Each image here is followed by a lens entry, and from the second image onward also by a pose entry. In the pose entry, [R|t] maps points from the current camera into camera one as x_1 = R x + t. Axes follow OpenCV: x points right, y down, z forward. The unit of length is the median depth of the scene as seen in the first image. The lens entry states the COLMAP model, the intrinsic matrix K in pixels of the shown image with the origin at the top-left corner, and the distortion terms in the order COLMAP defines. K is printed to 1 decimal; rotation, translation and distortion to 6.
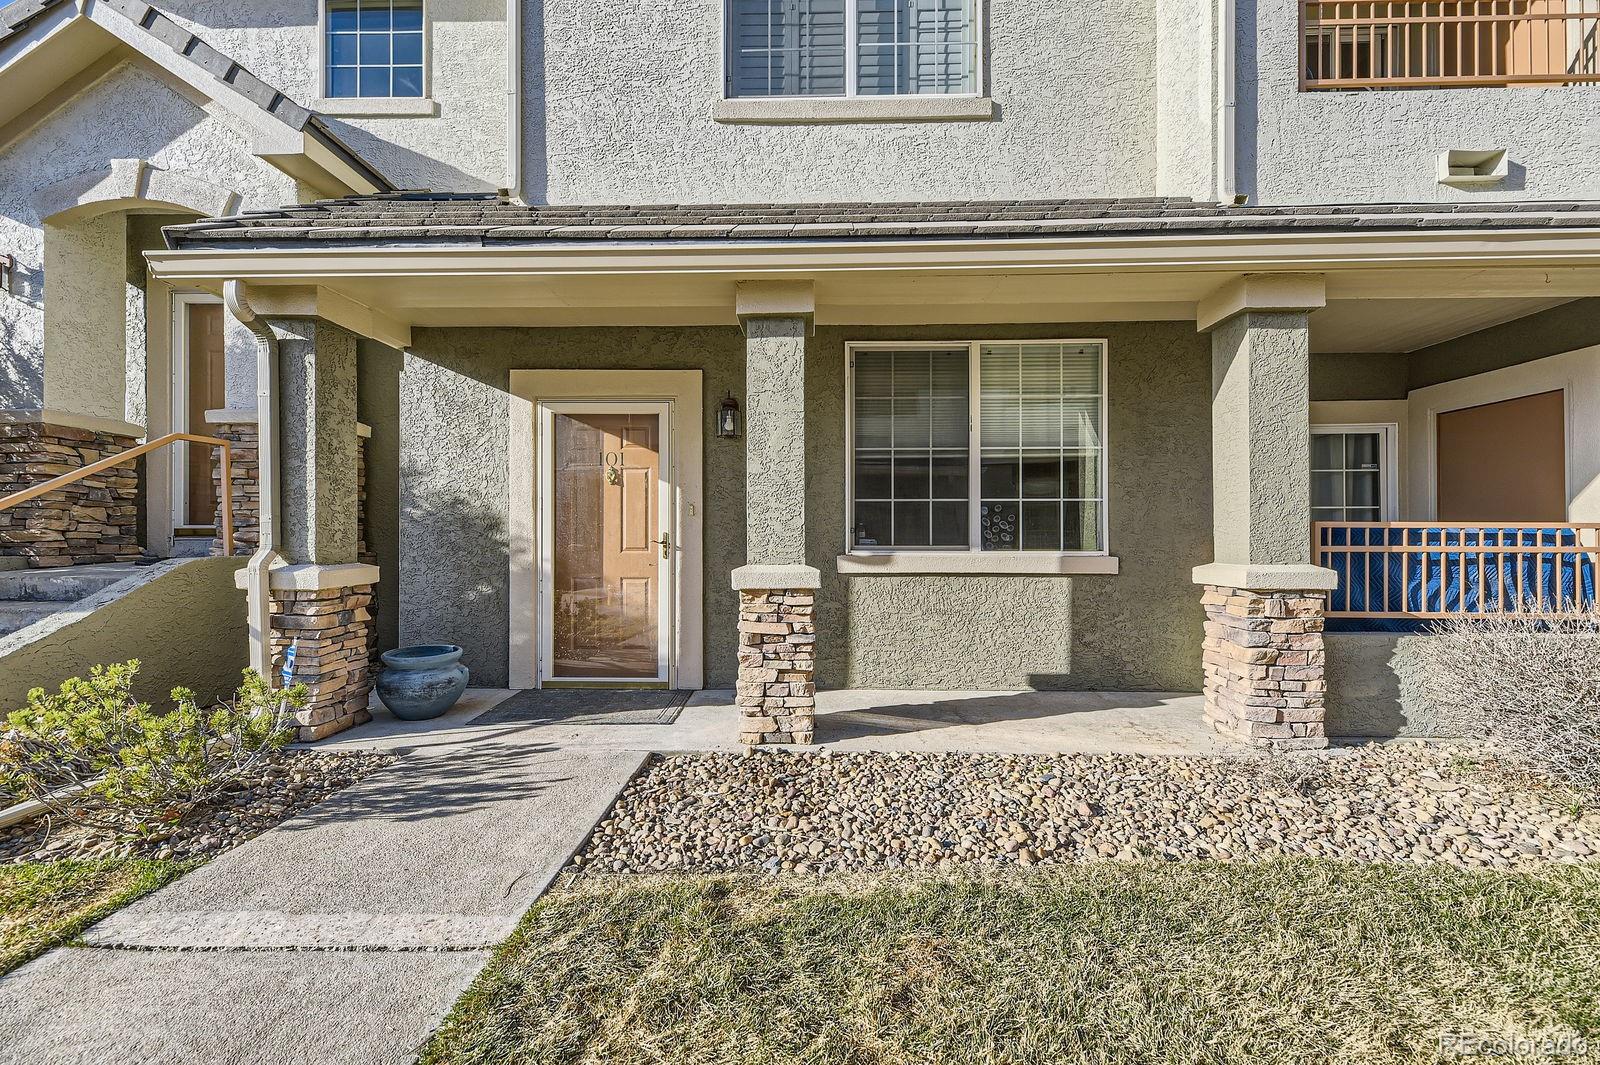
lens RADIAL K [[644.4, 0, 806.4], [0, 644.4, 535.1], [0, 0, 1]] dist [0.019371, -0.006693]
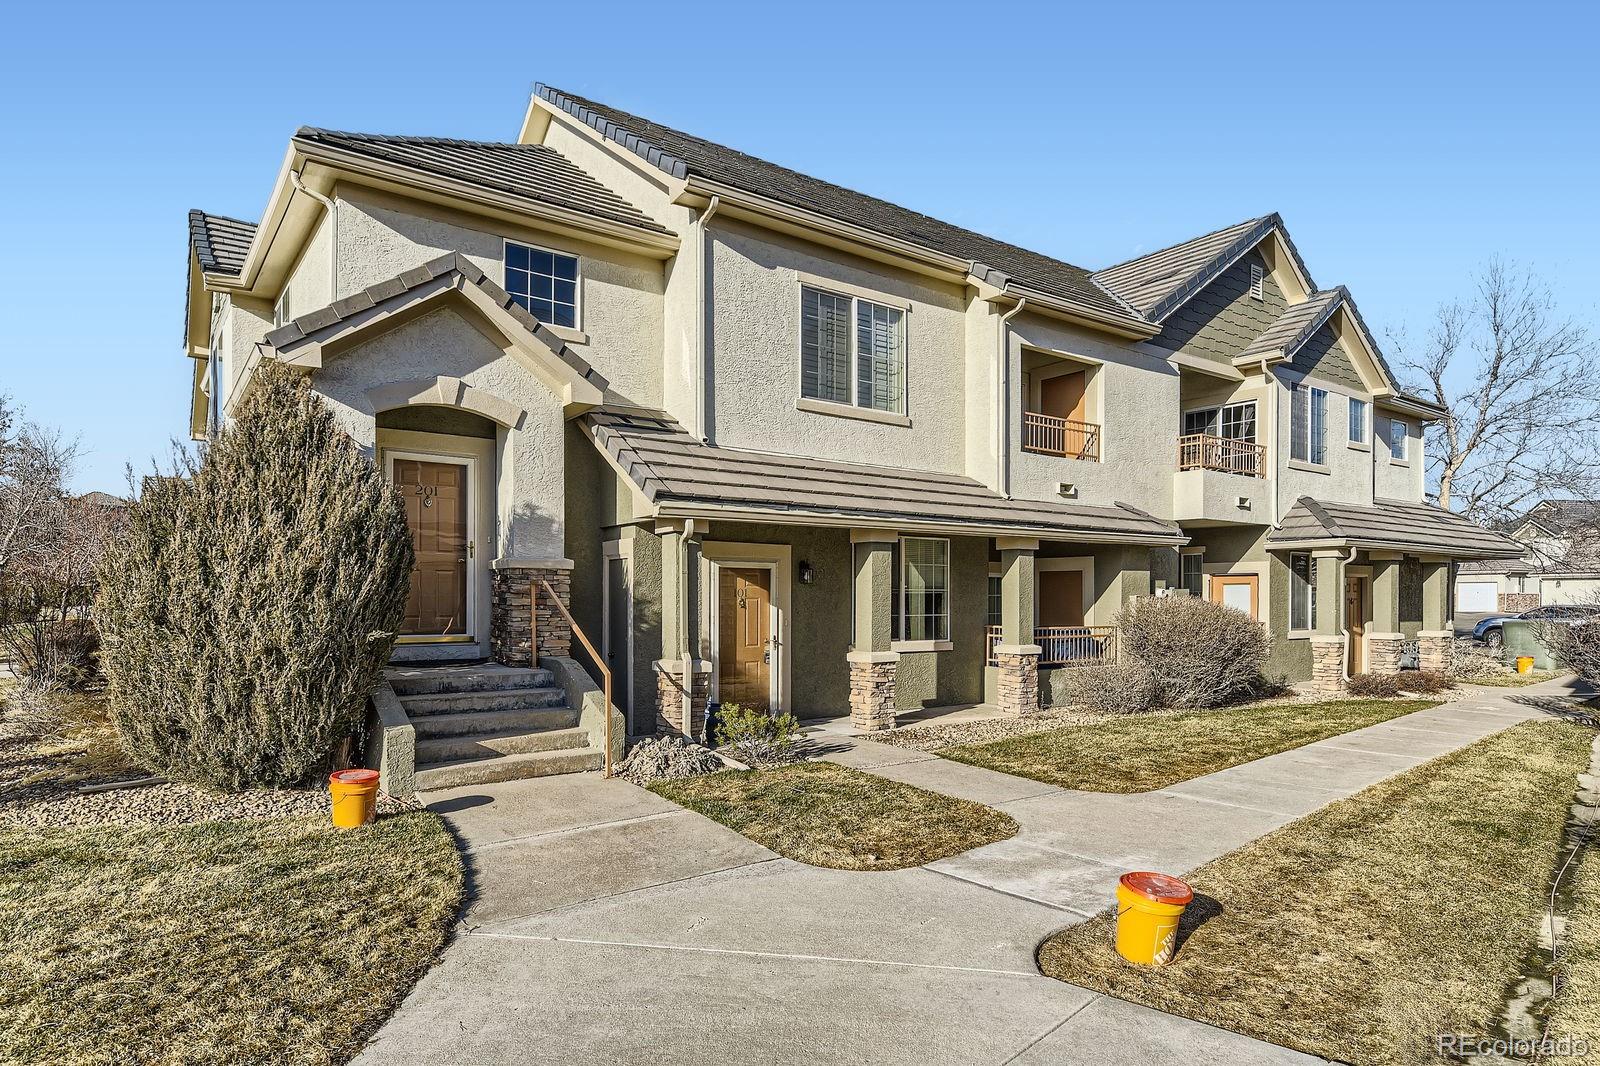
lens RADIAL K [[926.4, 0, 800.4], [0, 926.4, 595.9], [0, 0, 1]] dist [-0.001252, -0.000051]
pose [[0.795340, 0.001712, 0.606161, -1.746839], [-0.003466, 0.999993, 0.001723, -0.119959], [-0.606153, -0.003472, 0.795340, -1.100894]]
